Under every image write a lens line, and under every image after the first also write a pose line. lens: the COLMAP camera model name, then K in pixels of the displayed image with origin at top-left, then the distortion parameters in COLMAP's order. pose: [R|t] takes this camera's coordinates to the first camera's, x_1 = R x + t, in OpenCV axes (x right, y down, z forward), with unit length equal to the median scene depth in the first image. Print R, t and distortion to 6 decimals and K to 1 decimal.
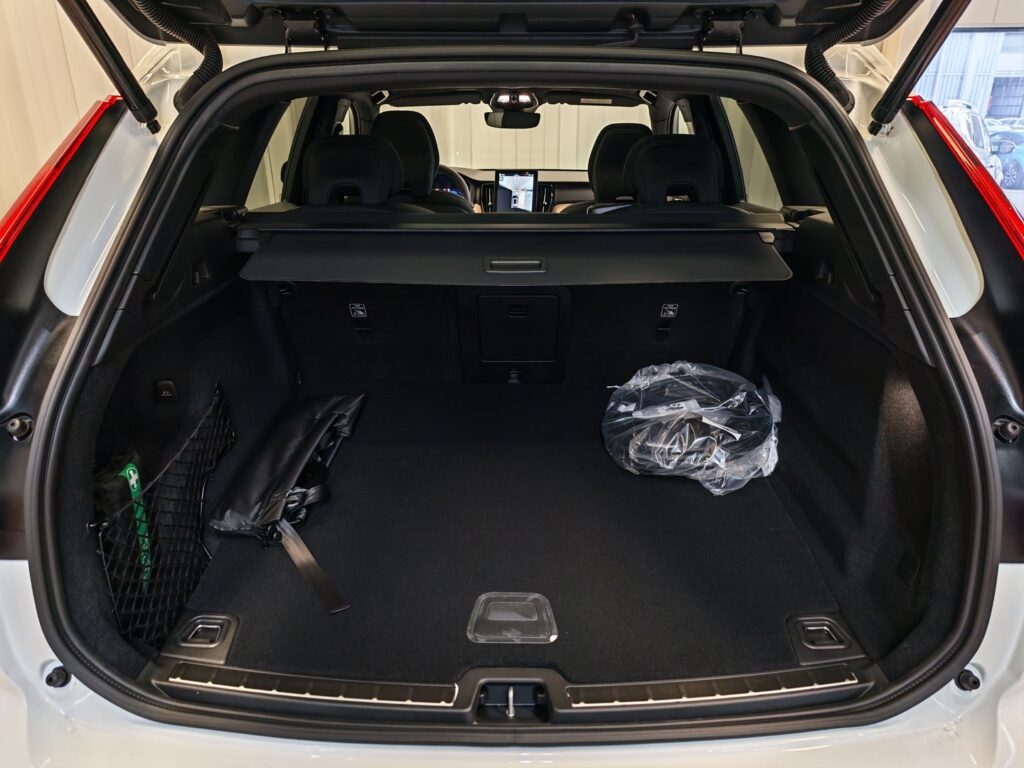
lens RADIAL K [[697.3, 0, 512.0], [0, 697.3, 384.0], [0, 0, 1]] dist [0.011028, 0.001338]
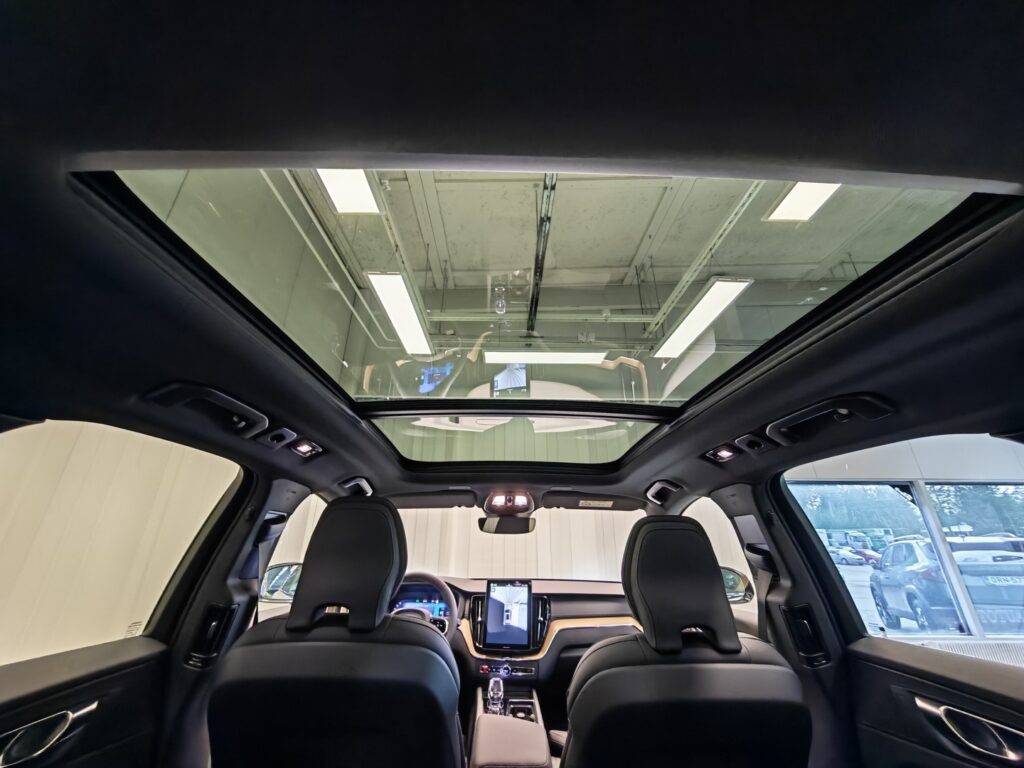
lens RADIAL K [[383.2, 0, 509.5], [0, 383.2, 389.7], [0, 0, 1]] dist [-0.000470, 0.000021]
pose [[0.999471, 0.019532, 0.026011, -0.011881], [0.003538, 0.729621, -0.683843, -0.139962], [-0.032335, 0.683573, 0.729166, 0.446896]]
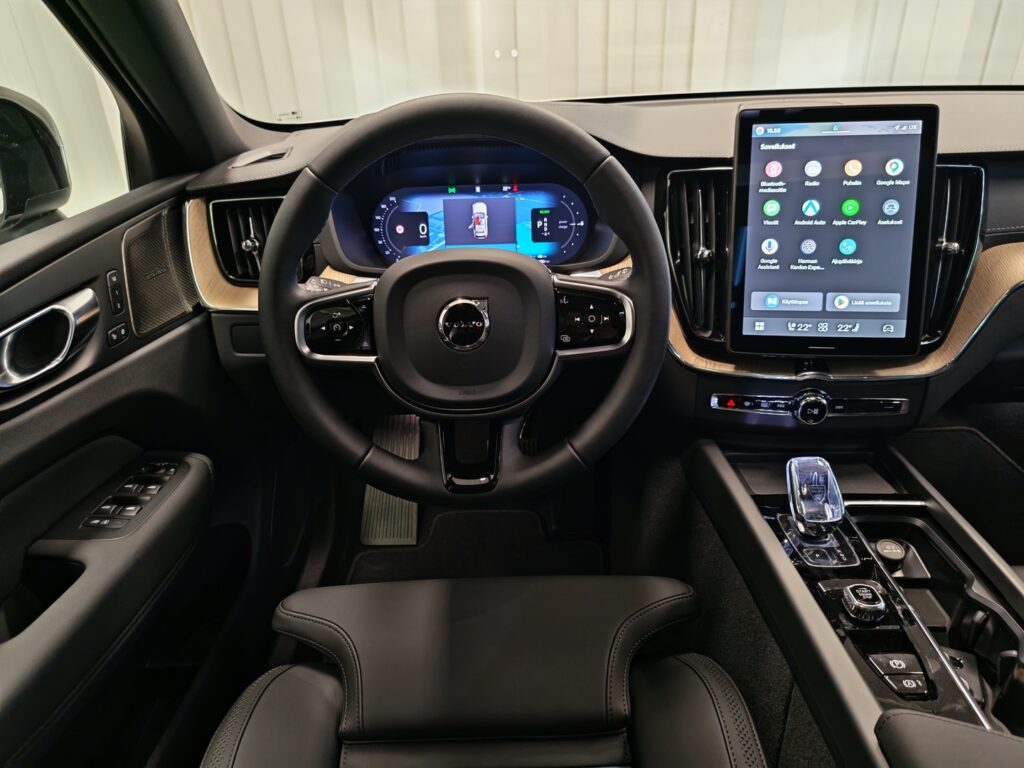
lens RADIAL K [[697.3, 0, 512.0], [0, 697.3, 384.0], [0, 0, 1]] dist [0.011028, 0.001338]
pose [[0.999260, -0.035573, -0.014608, -0.099351], [0.037019, 0.992677, 0.114986, -0.251010], [0.010411, -0.115442, 0.993260, 0.775704]]
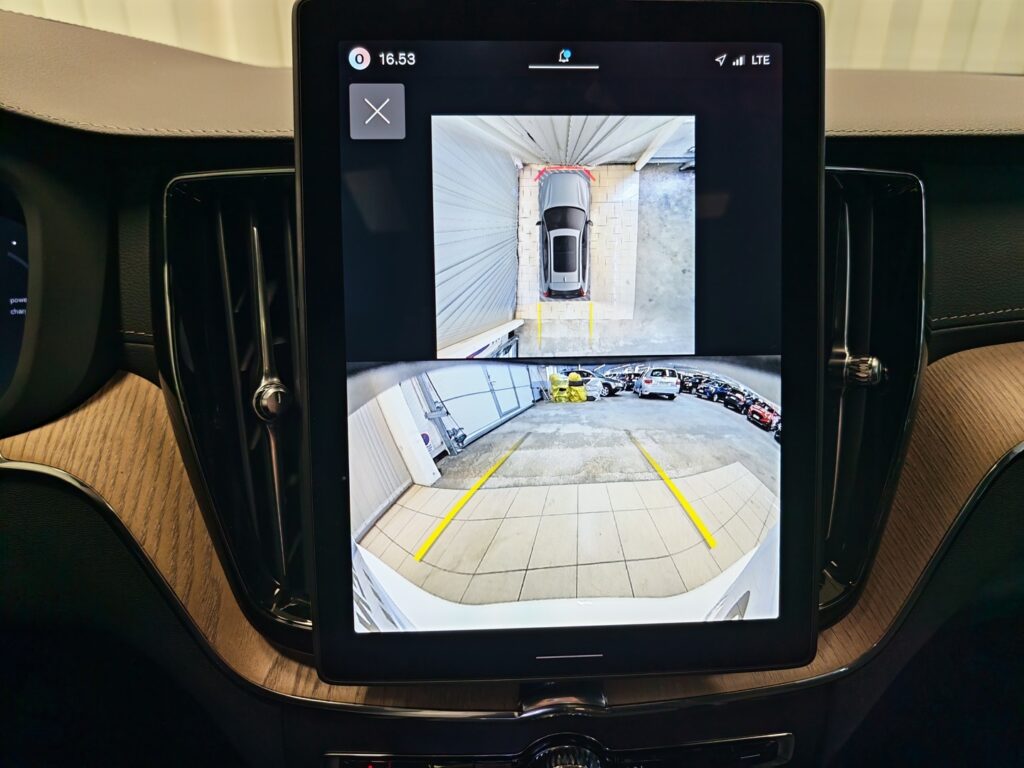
lens RADIAL K [[712.5, 0, 508.6], [0, 712.5, 381.8], [0, 0, 1]] dist [0.001221, -0.005500]
pose [[0.983586, -0.074816, 0.164199, -0.016396], [0.064704, 0.995713, 0.066100, -0.271960], [-0.168440, -0.054391, 0.984210, 0.930687]]
